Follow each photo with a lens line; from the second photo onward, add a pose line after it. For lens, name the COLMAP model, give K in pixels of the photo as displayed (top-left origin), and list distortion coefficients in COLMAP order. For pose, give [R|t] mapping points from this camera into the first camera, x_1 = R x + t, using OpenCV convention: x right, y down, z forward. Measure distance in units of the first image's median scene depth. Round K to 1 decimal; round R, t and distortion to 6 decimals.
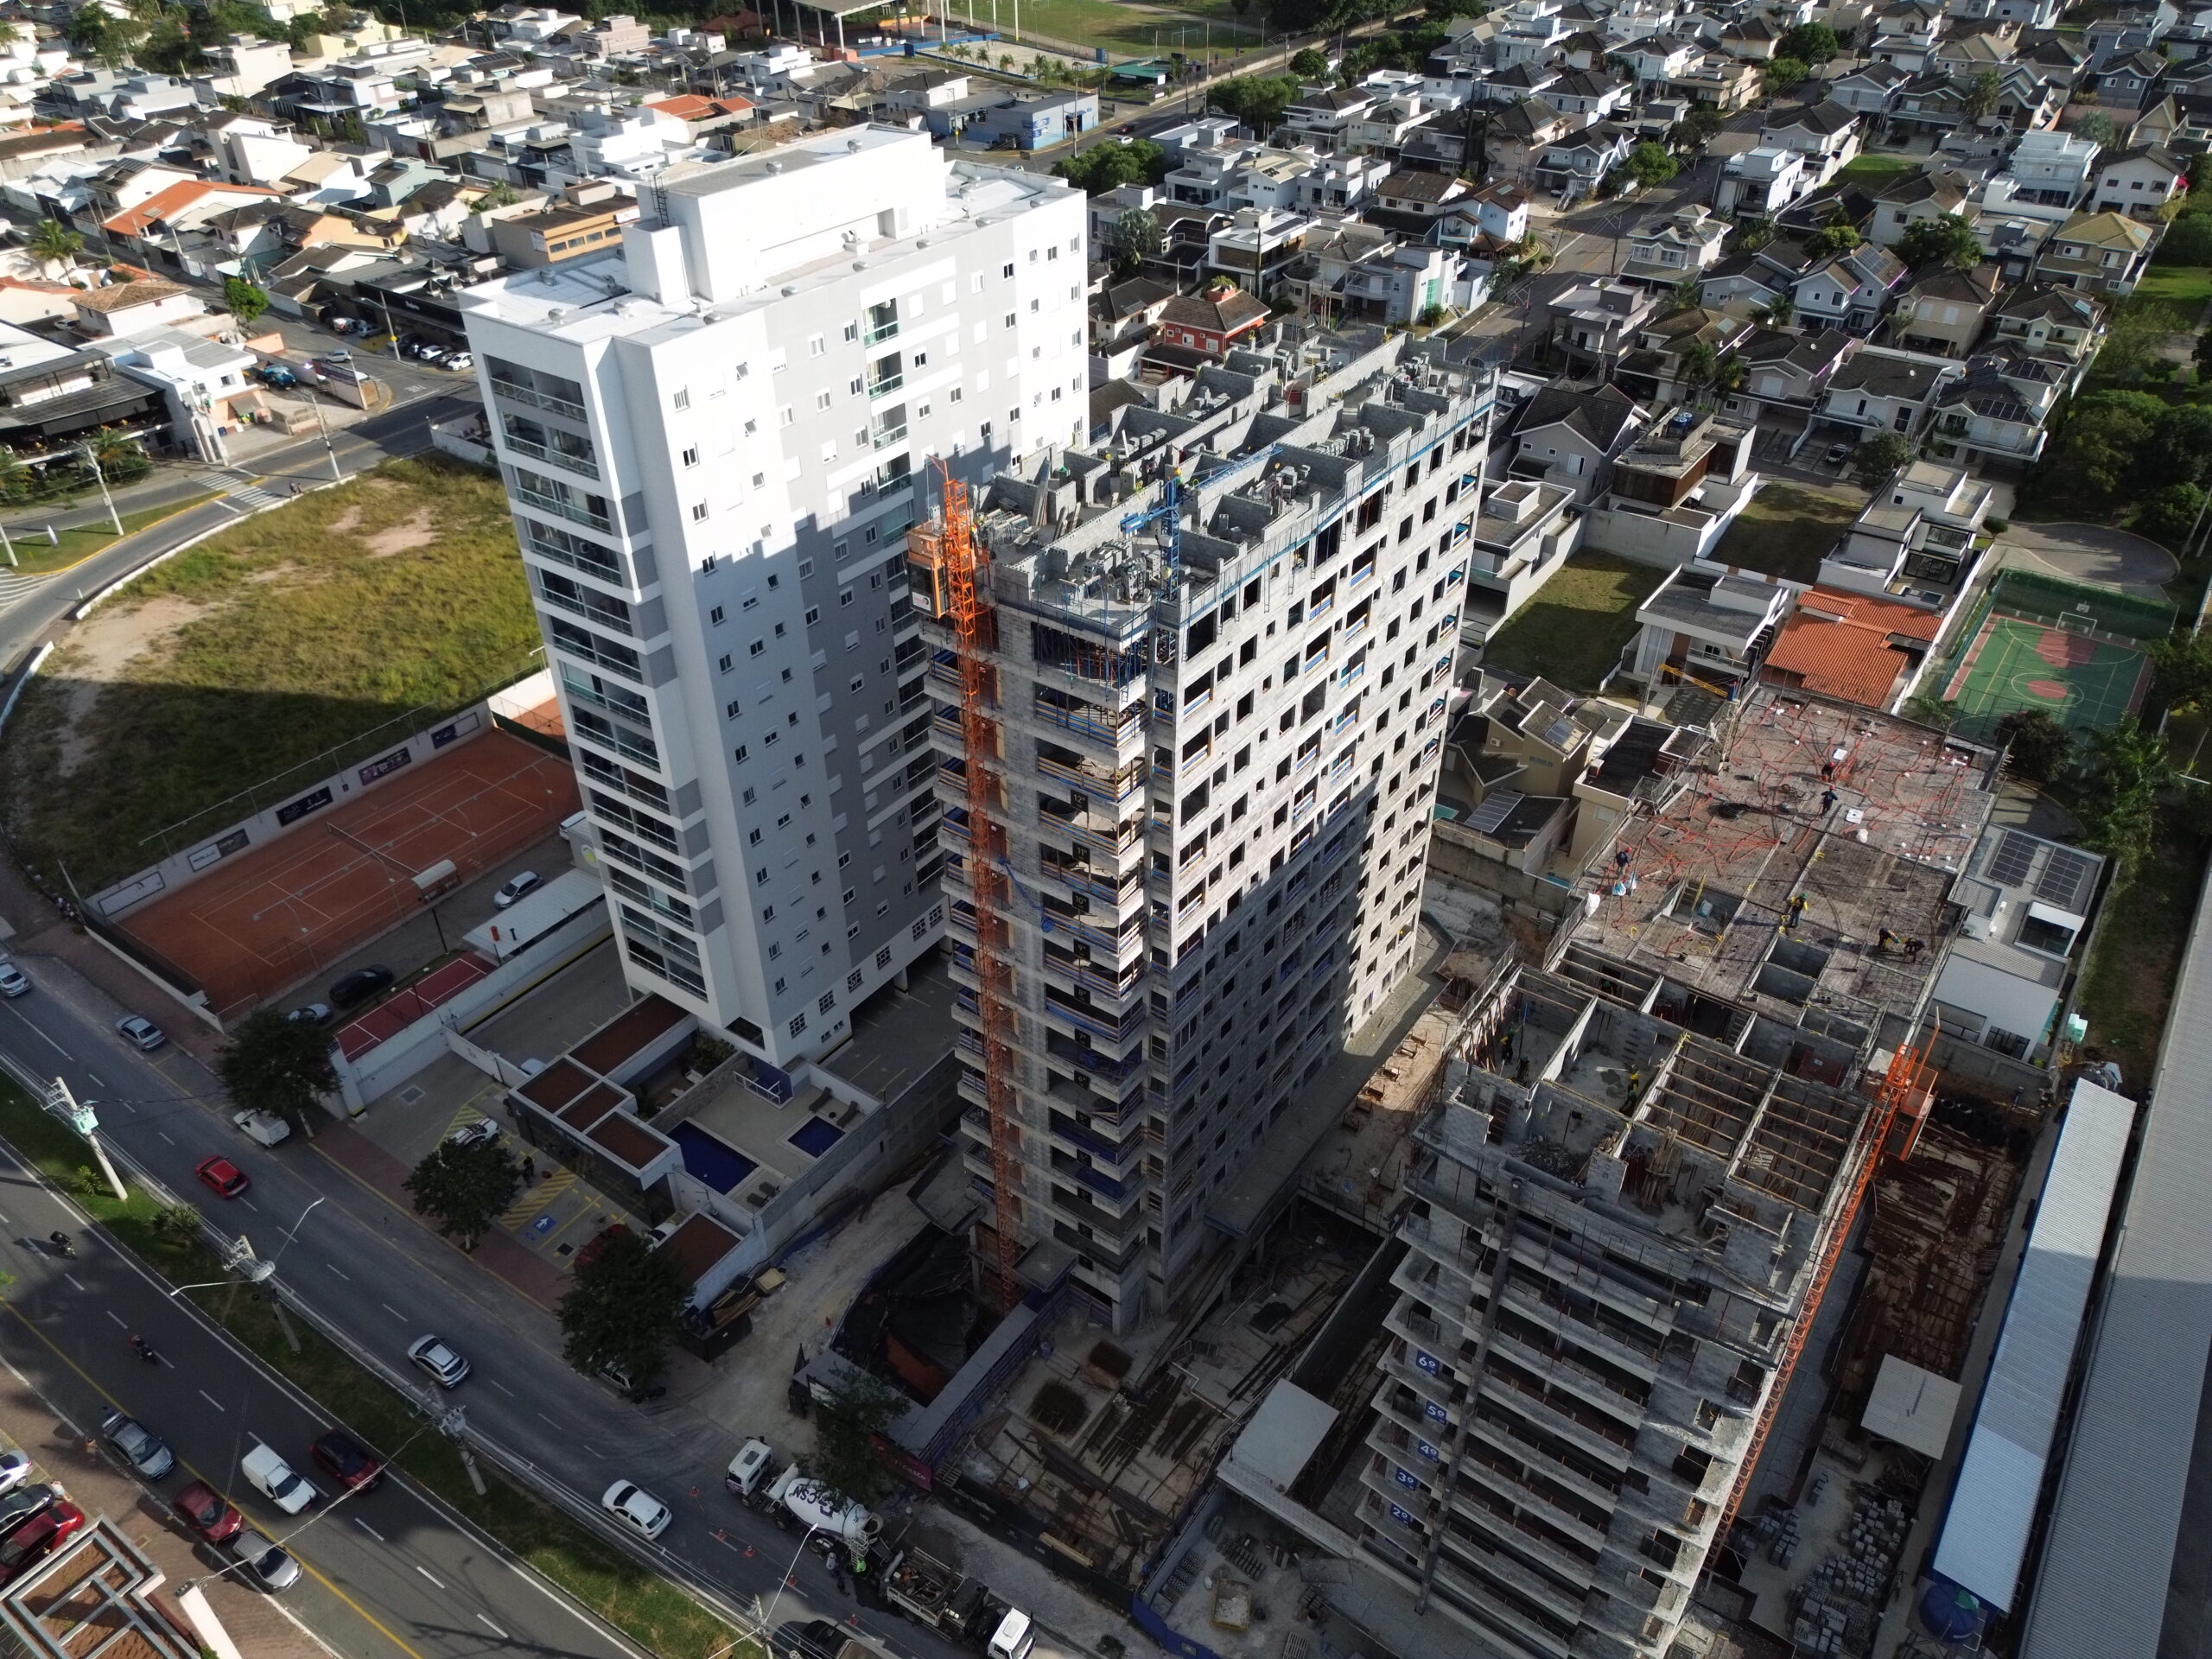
lens RADIAL K [[1562.7, 0, 1098.9], [0, 1562.7, 830.6], [0, 0, 1]] dist [0.044696, -0.022662]
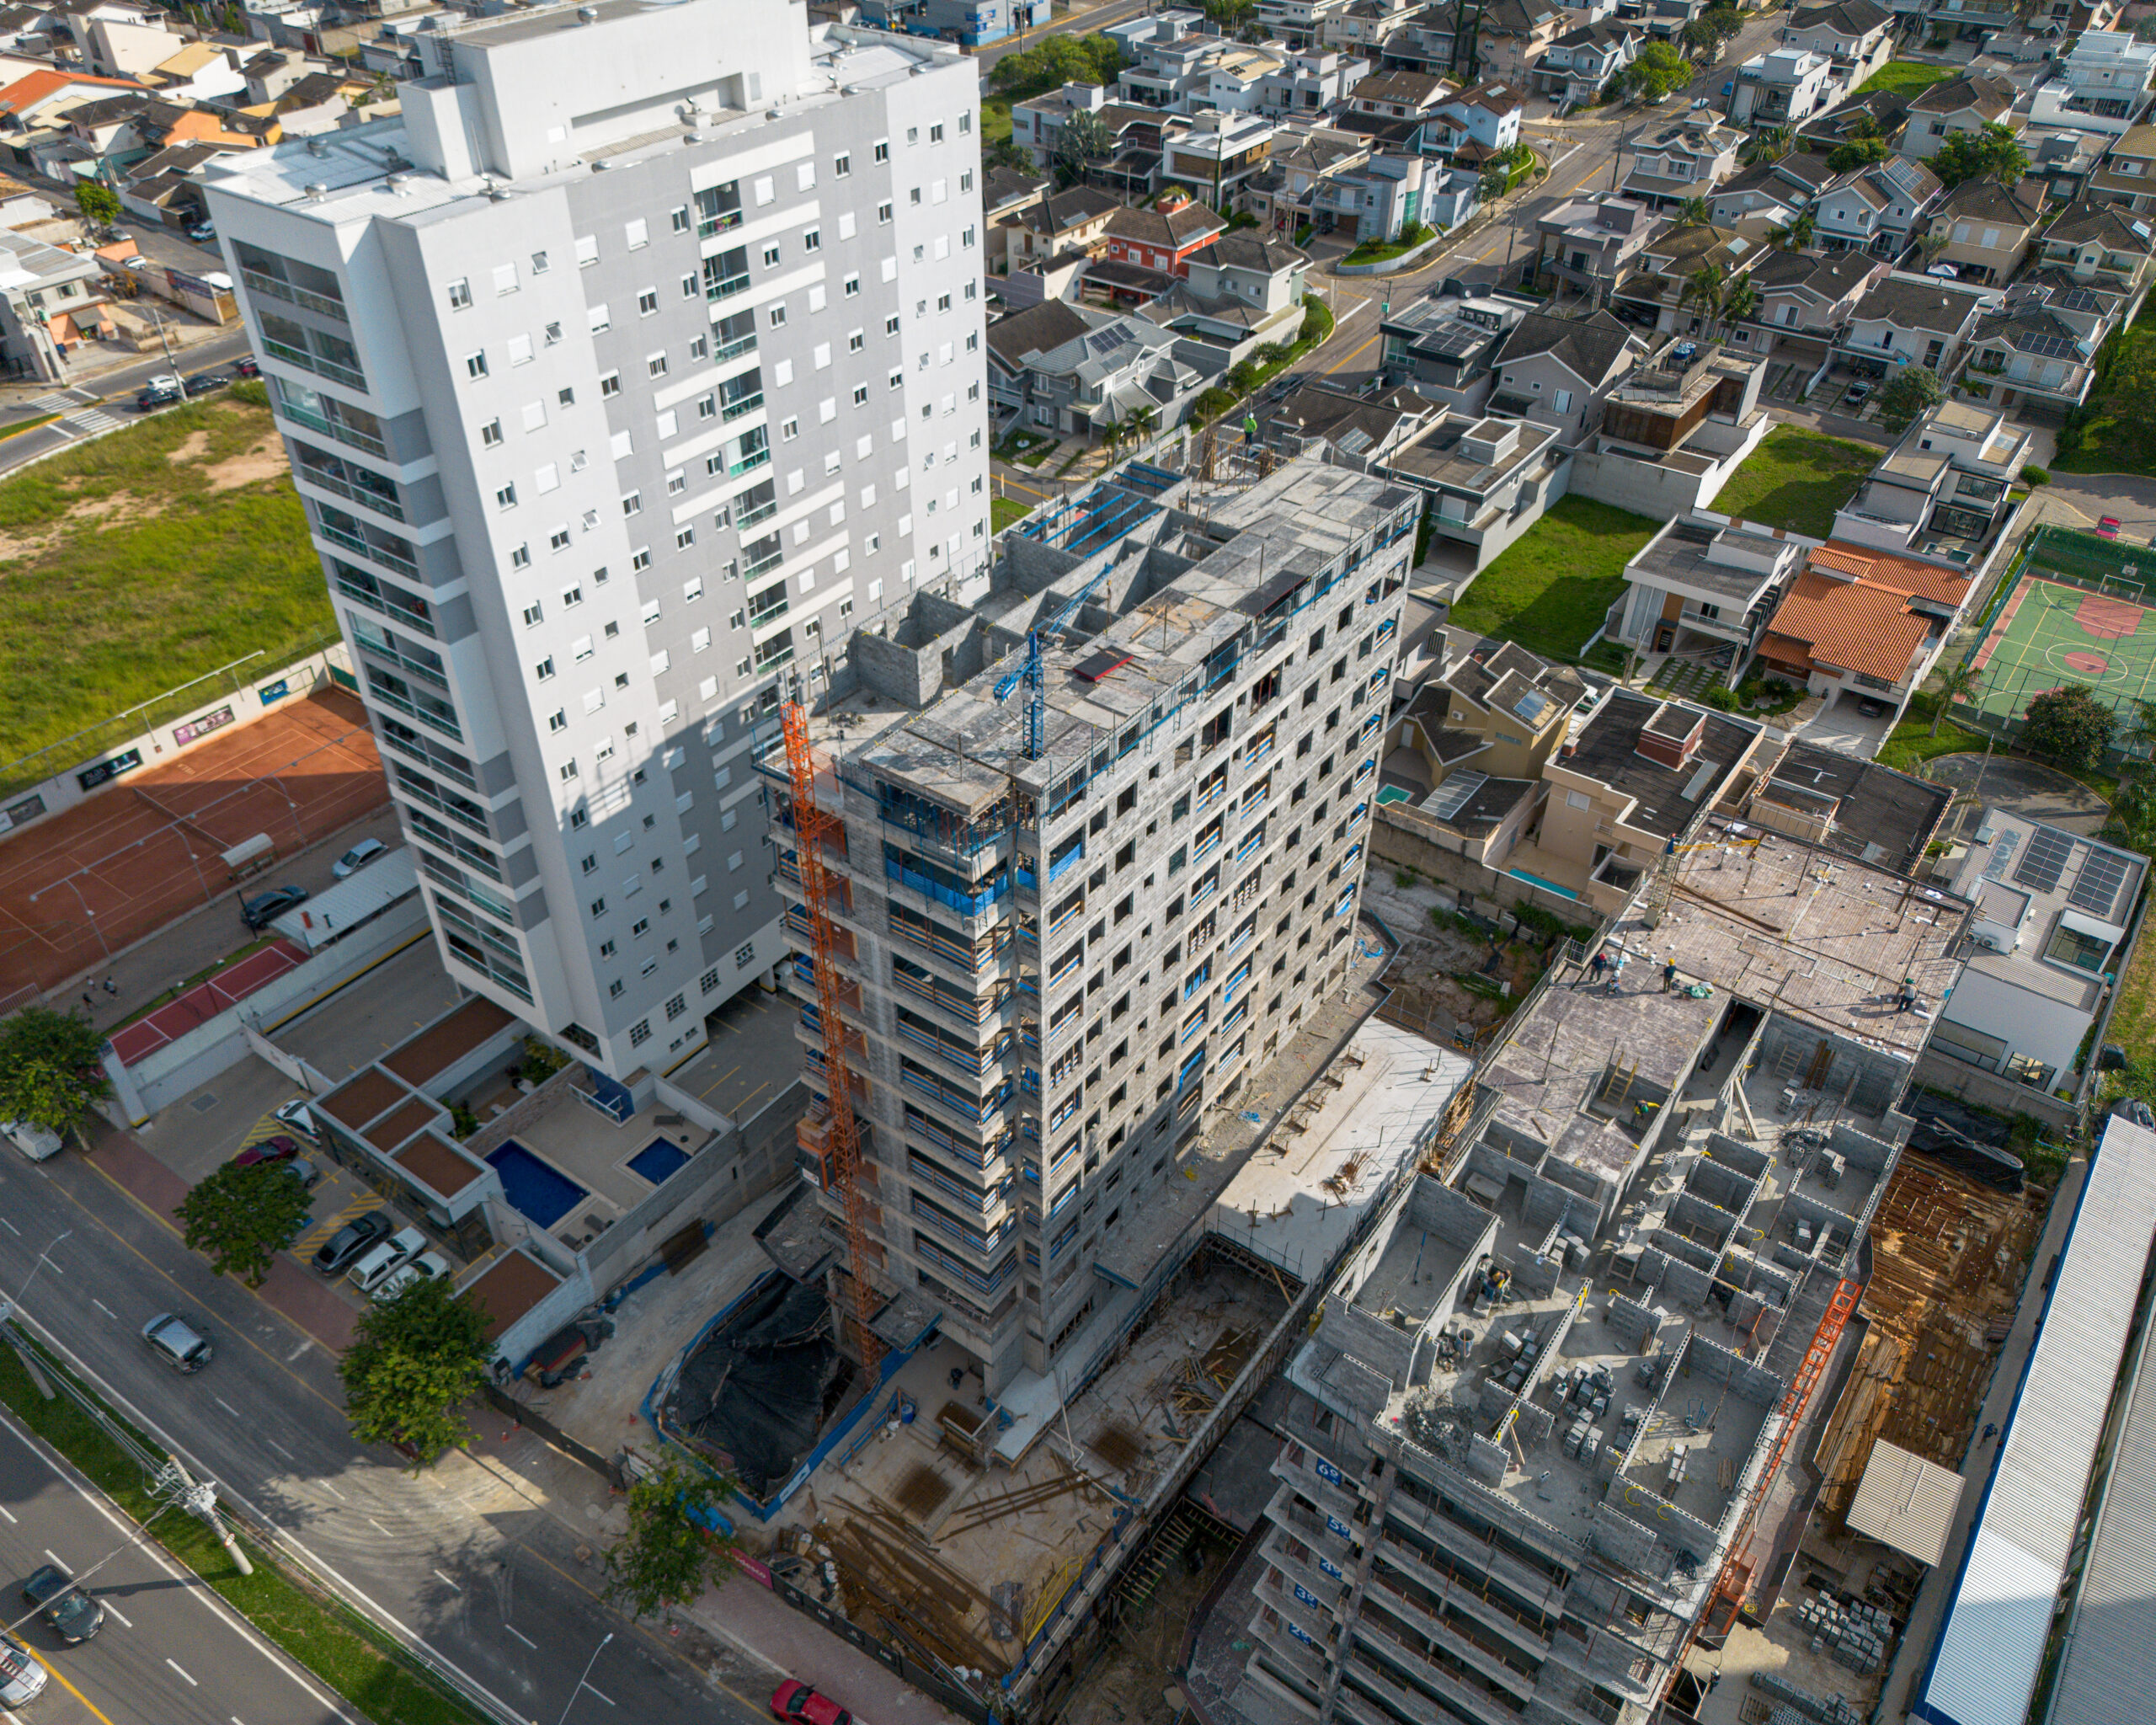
lens RADIAL K [[1632.7, 0, 1043.1], [0, 1632.7, 863.9], [0, 0, 1]] dist [0.035366, -0.018882]
pose [[0.999803, 0.014936, -0.013046, 0.027412], [-0.014346, 0.998921, 0.044180, -0.008620], [0.013692, -0.043985, 0.998938, 0.060954]]
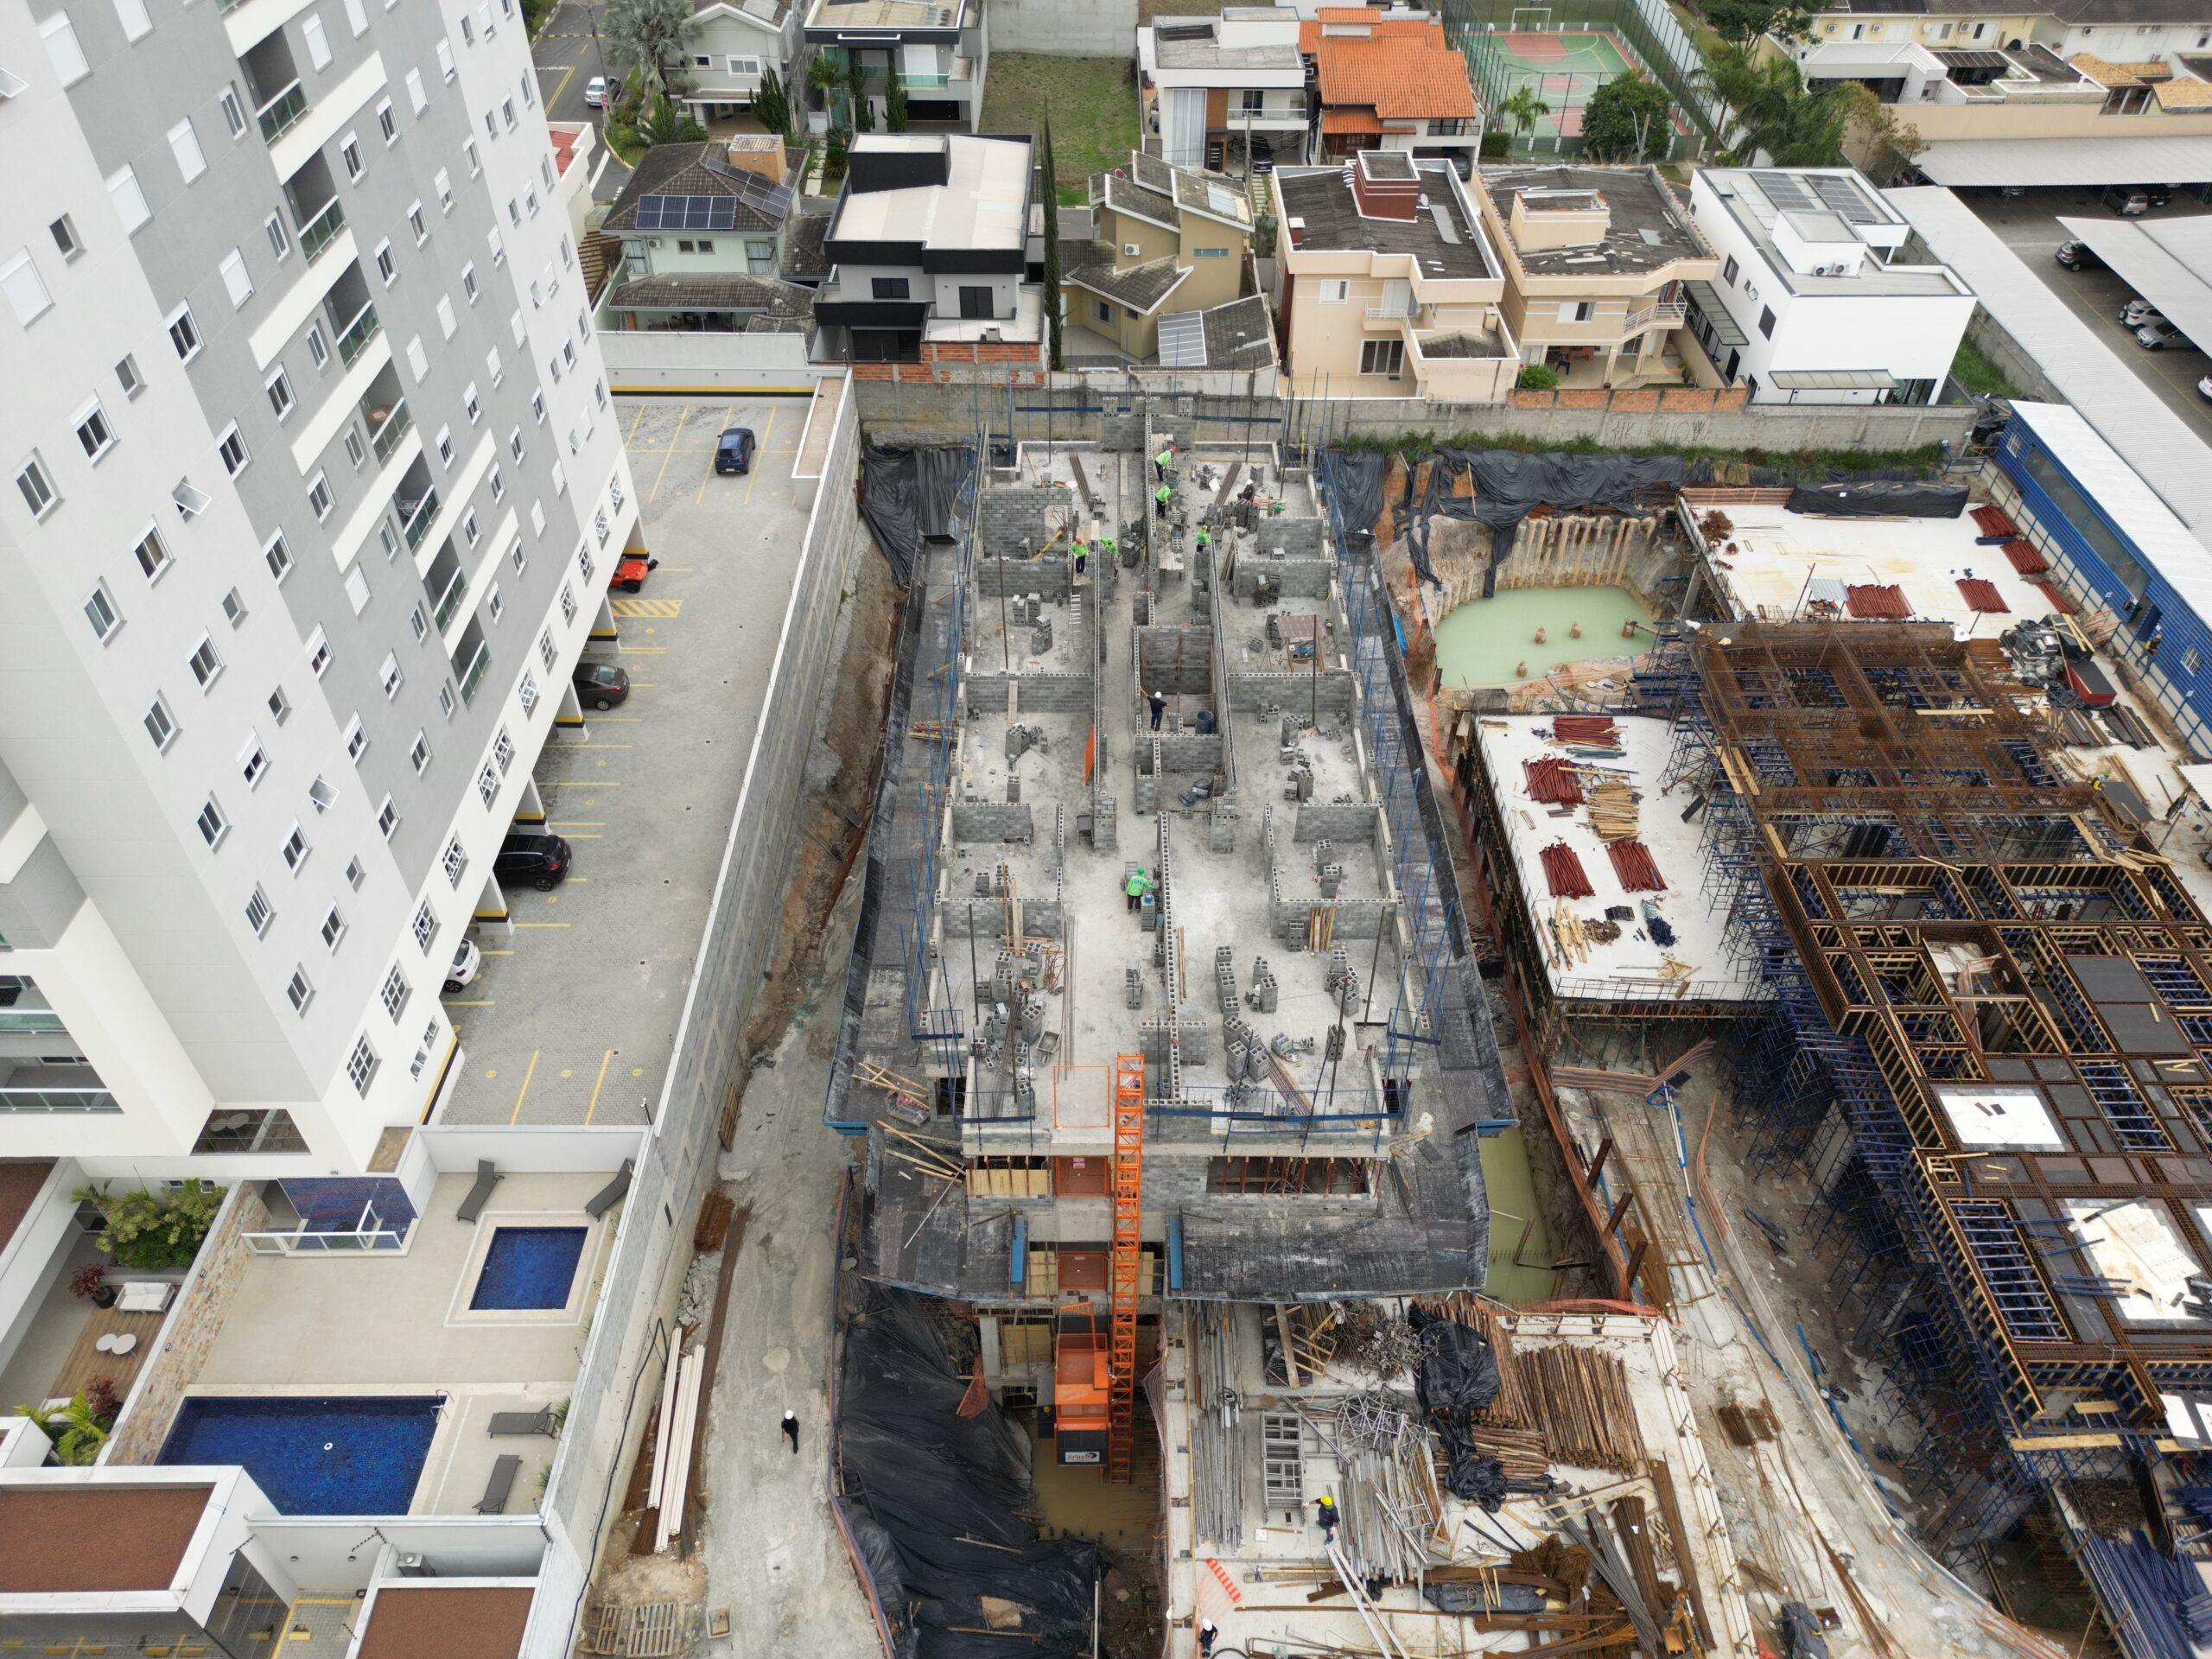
lens RADIAL K [[1551.3, 0, 1101.6], [0, 1551.3, 833.4], [0, 0, 1]] dist [0.047698, -0.027716]
pose [[0.812904, -0.386203, 0.435930, -0.122242], [0.330682, 0.922224, 0.200382, 0.030204], [-0.479413, -0.018738, 0.877389, 0.339212]]
